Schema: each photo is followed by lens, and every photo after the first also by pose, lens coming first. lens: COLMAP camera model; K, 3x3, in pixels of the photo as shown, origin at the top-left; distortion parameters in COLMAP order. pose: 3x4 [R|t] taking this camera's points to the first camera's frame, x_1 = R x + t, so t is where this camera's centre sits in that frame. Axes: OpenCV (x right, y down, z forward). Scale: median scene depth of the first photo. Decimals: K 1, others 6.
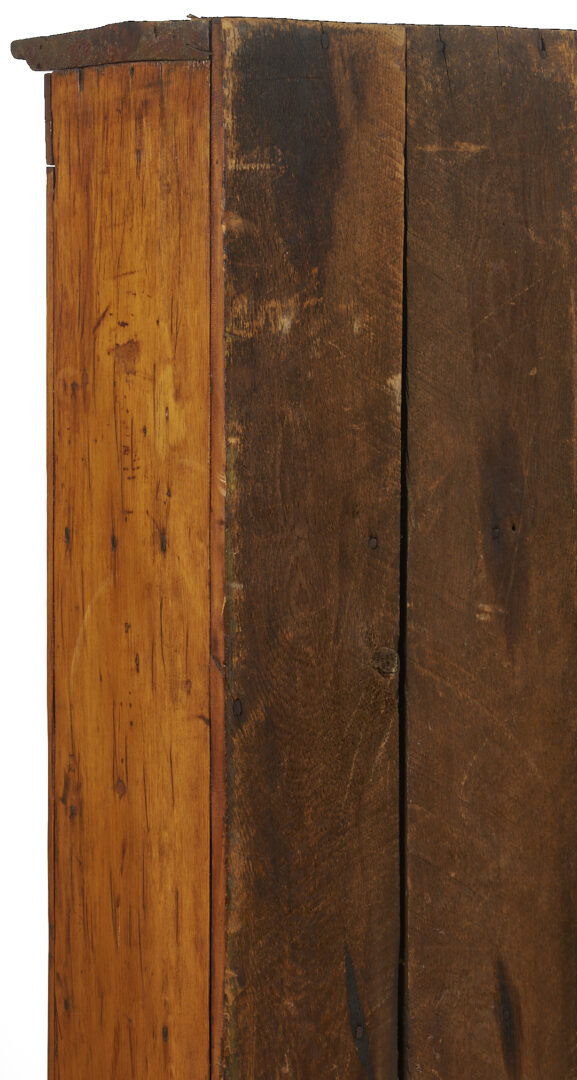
lens RADIAL K [[5483.2, 0, 288.4], [0, 5483.2, 539.8], [0, 0, 1]] dist [-0.149313, 0.000000]
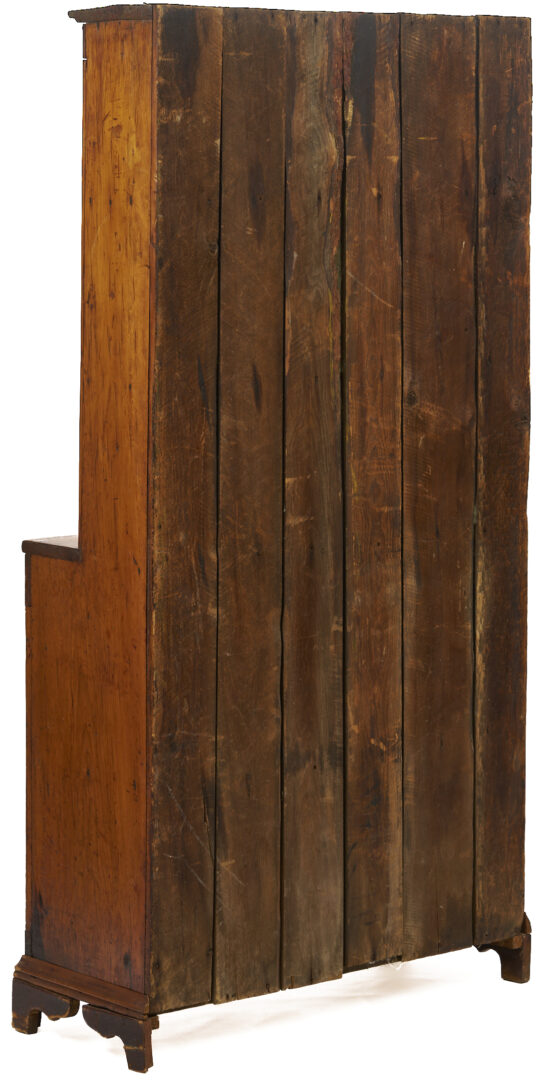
lens RADIAL K [[5470.4, 0, 269.3], [0, 5470.4, 539.9], [0, 0, 1]] dist [0.077184, 0.000000]
pose [[0.996522, 0.004787, 0.083191, -0.174625], [-0.005407, 0.999959, 0.007230, 0.144199], [-0.083153, -0.007655, 0.996507, -1.640297]]
